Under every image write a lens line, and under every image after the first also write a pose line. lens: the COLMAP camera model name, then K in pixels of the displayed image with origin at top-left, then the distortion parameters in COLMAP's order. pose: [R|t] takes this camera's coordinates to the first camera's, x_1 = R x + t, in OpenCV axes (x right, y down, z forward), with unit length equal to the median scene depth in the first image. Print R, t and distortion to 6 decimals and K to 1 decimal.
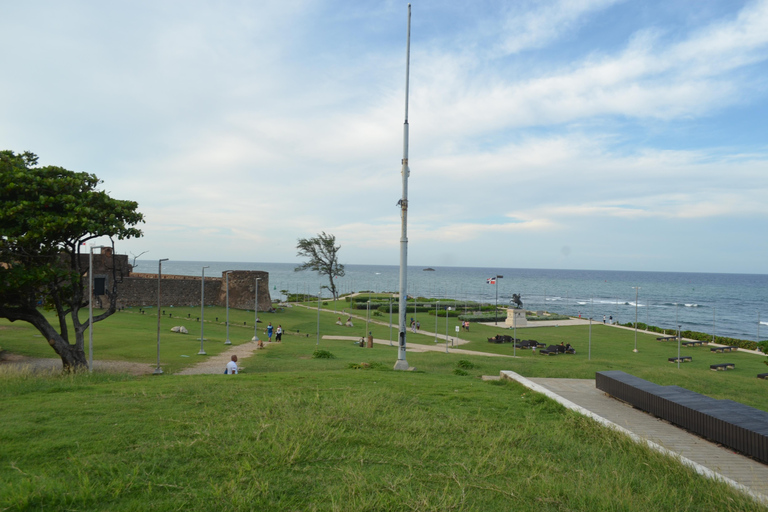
lens RADIAL K [[607.7, 0, 388.7], [0, 607.7, 269.1], [0, 0, 1]] dist [-0.008517, -0.004346]
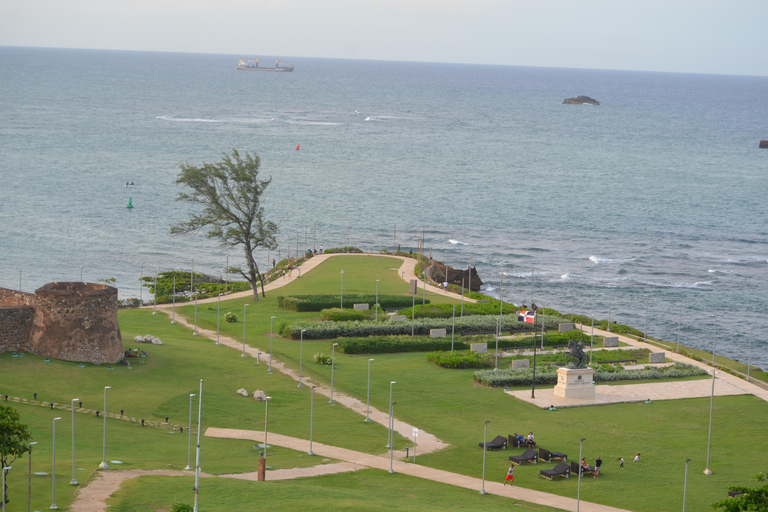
lens RADIAL K [[1851.9, 0, 384.0], [0, 1851.9, 256.0], [0, 0, 1]] dist [-0.047958, -0.845184]
pose [[0.998617, 0.024079, -0.046742, 0.075509], [-0.019391, 0.994969, 0.098285, -0.123718], [0.048874, -0.097243, 0.994060, -0.408007]]
